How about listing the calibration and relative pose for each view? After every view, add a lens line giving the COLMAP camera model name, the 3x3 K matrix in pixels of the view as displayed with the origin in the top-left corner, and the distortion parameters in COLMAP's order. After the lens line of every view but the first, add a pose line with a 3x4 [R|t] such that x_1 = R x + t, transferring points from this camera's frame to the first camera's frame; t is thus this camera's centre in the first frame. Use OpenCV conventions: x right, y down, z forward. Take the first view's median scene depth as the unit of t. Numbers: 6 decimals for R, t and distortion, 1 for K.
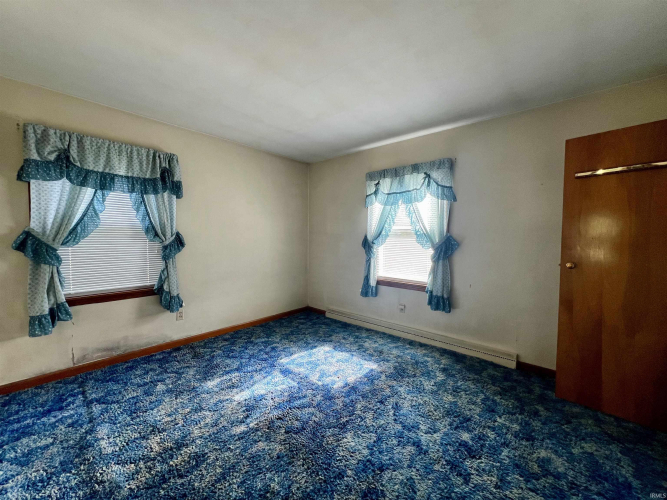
lens RADIAL K [[271.2, 0, 336.3], [0, 271.2, 250.4], [0, 0, 1]] dist [-0.001240, -0.000081]
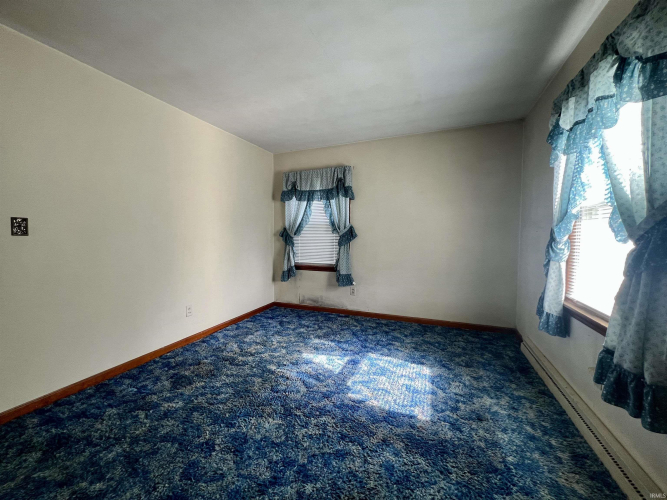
lens RADIAL K [[272.3, 0, 329.1], [0, 272.3, 249.3], [0, 0, 1]] dist [-0.000447, -0.000137]
pose [[0.302087, 0.037931, -0.952525, 0.716334], [-0.044392, 0.998684, 0.025691, 0.017390], [0.952246, 0.034524, 0.303373, 0.600199]]
